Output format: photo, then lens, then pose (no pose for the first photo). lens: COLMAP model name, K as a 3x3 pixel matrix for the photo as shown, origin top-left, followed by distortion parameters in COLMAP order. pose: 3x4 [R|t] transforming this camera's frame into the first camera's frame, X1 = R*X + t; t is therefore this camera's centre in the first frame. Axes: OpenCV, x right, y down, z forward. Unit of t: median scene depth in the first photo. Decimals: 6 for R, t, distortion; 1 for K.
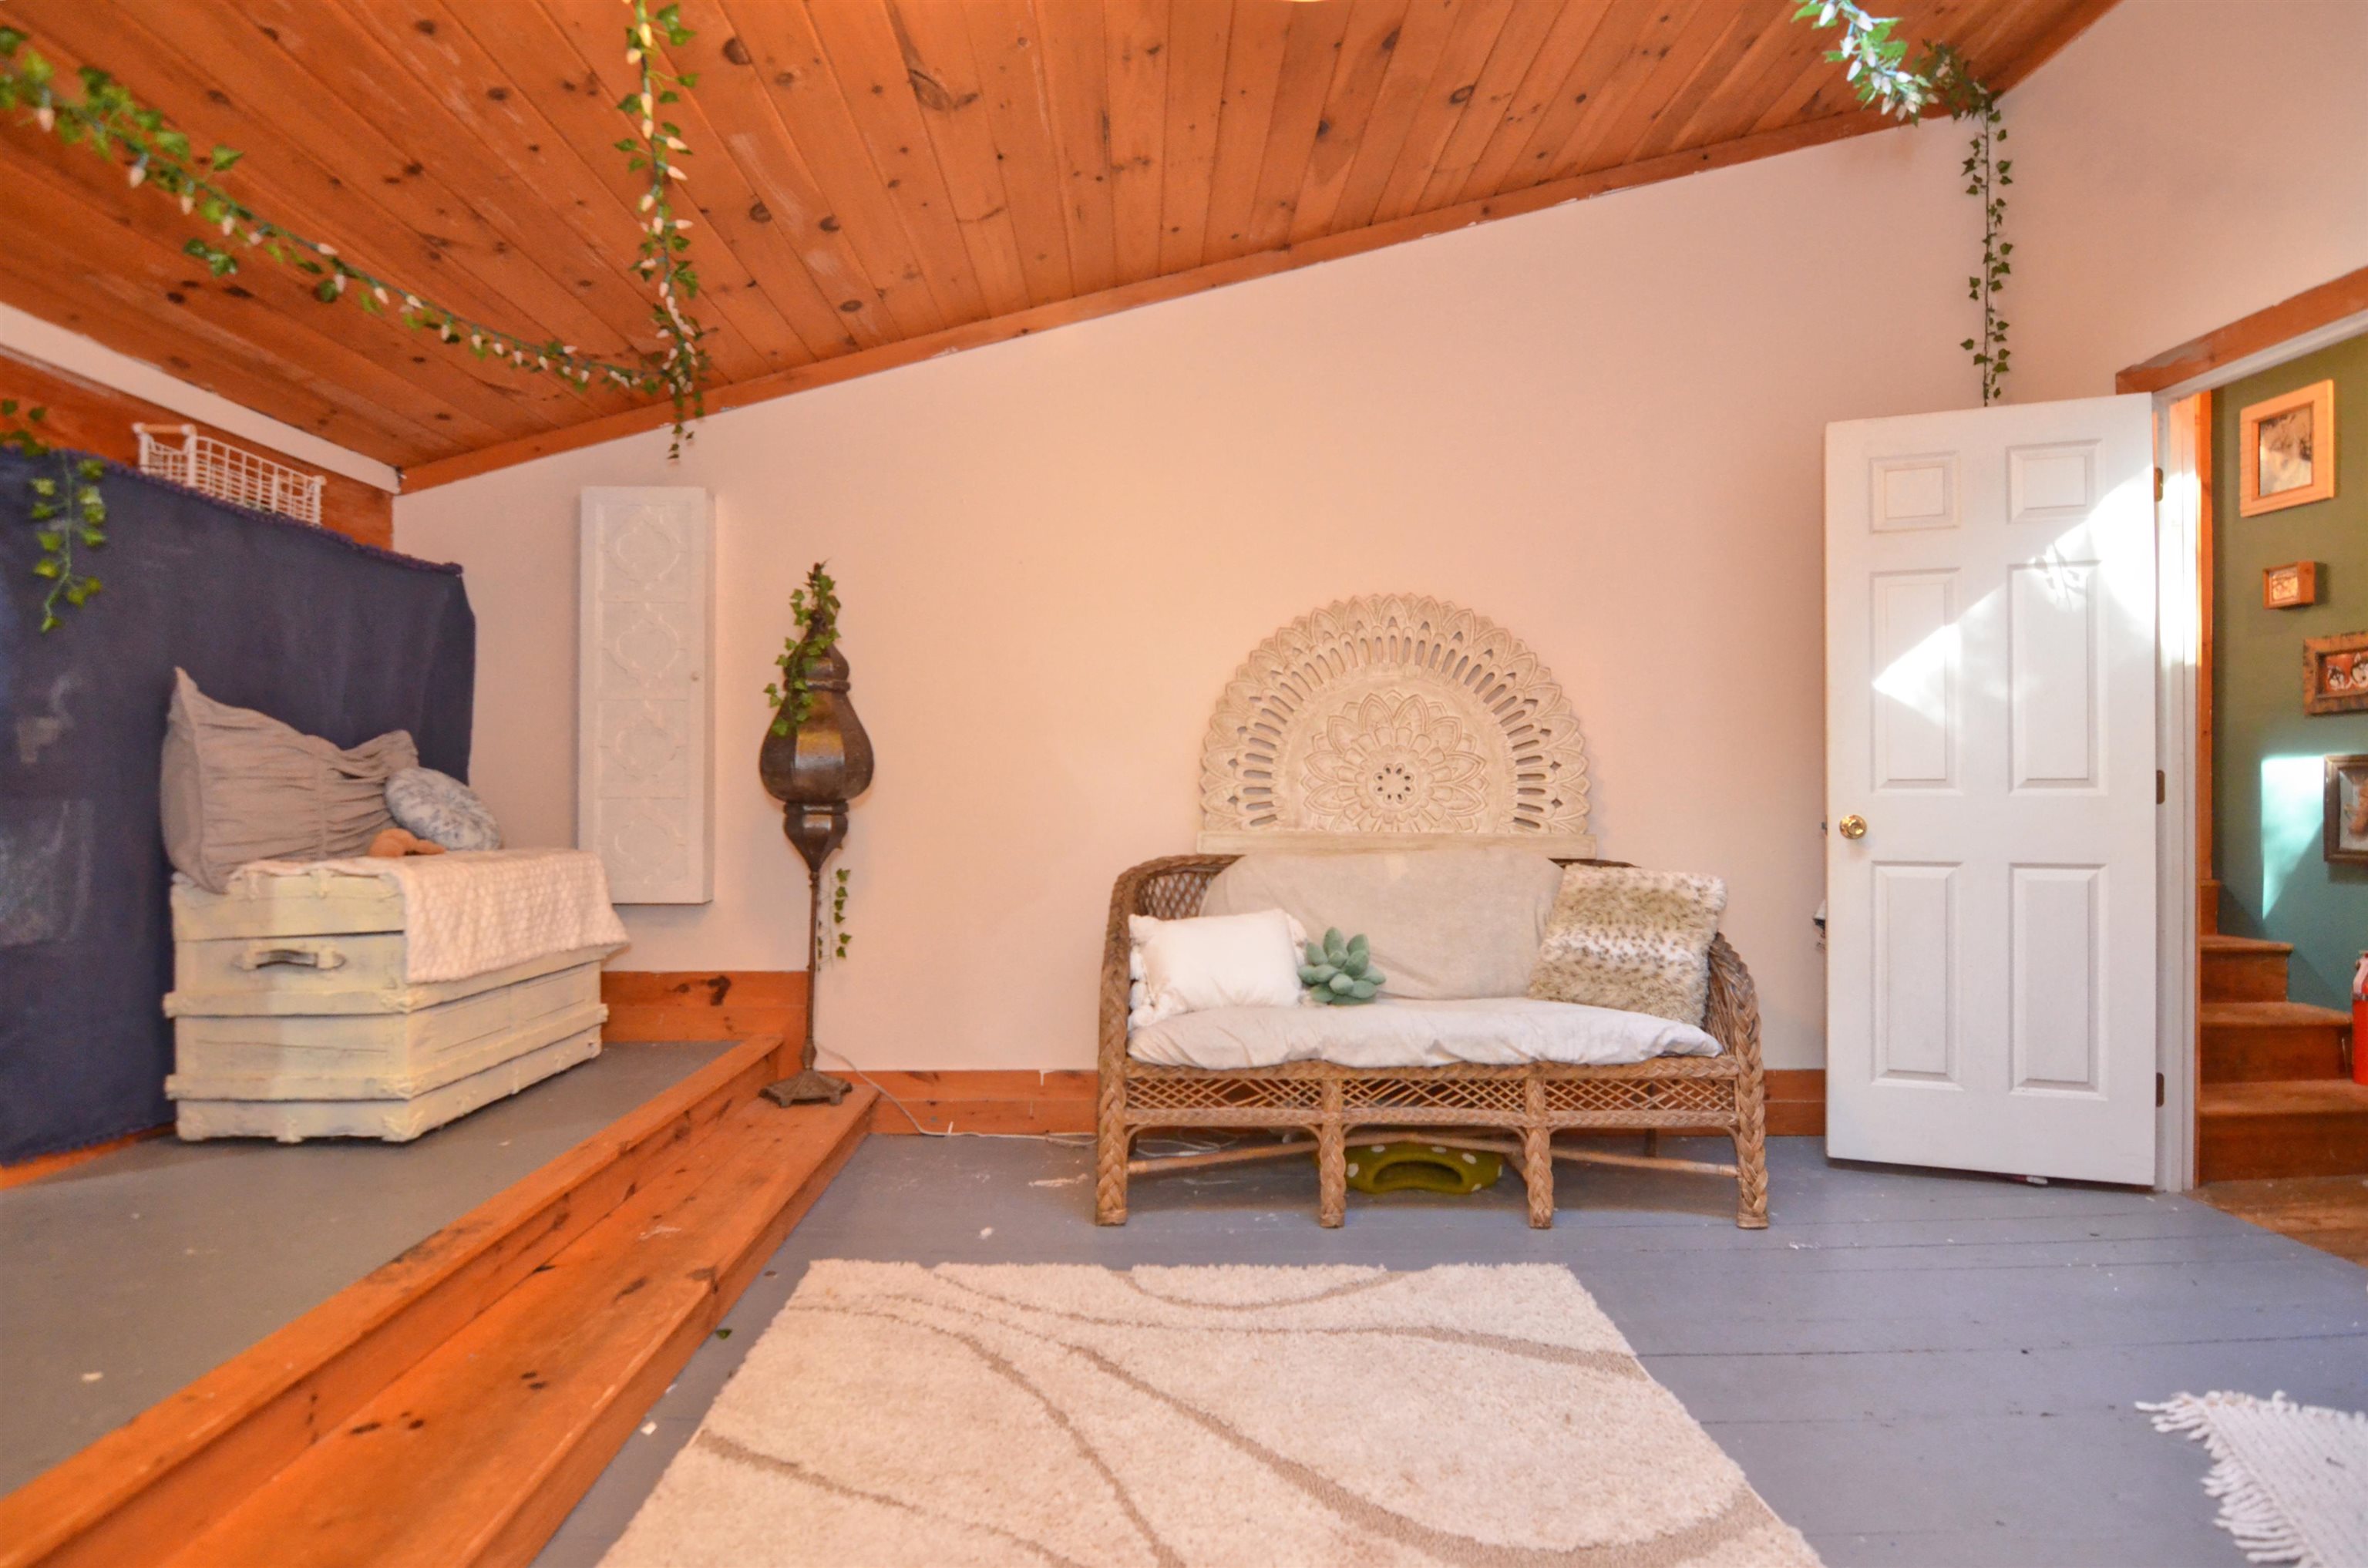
lens RADIAL K [[1147.9, 0, 1198.3], [0, 1147.9, 786.2], [0, 0, 1]] dist [-0.005415, -0.008678]
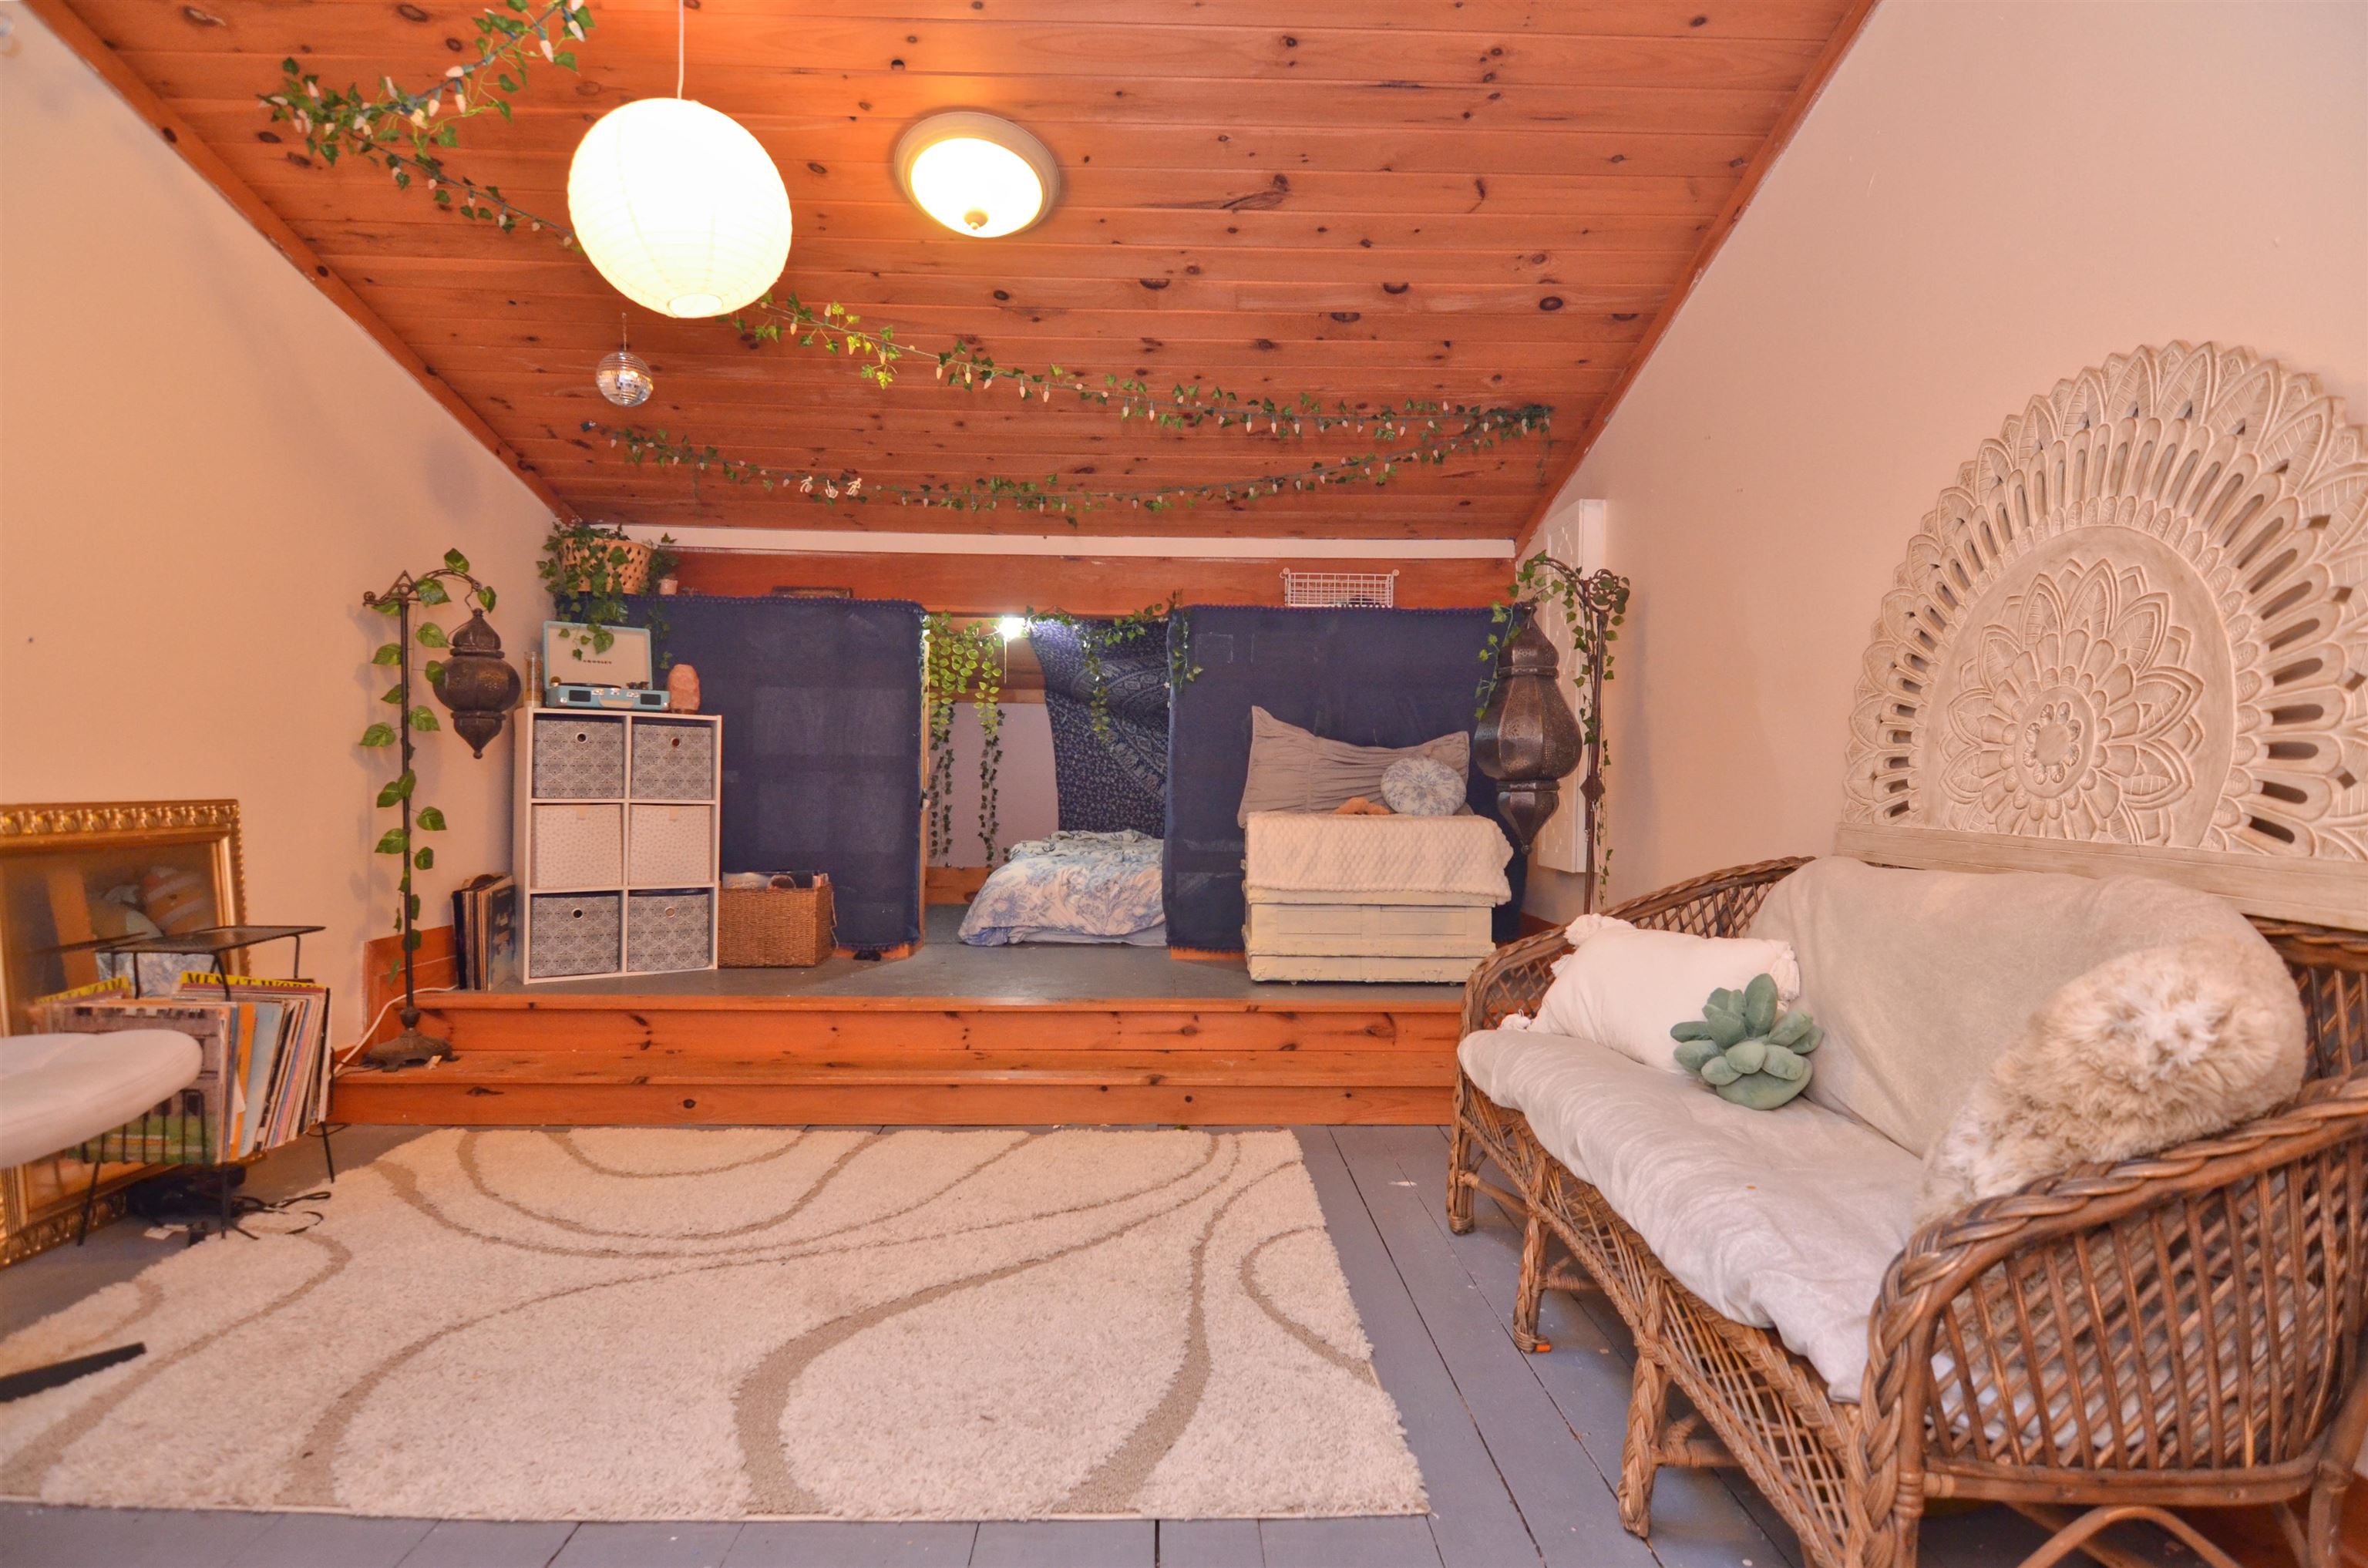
lens RADIAL K [[1147.9, 0, 1195.2], [0, 1147.9, 782.5], [0, 0, 1]] dist [-0.005415, -0.008678]
pose [[0.017197, -0.002079, -0.999850, 0.695042], [-0.006357, 0.999977, -0.002189, 0.019152], [0.999832, 0.006393, 0.017183, 0.628724]]
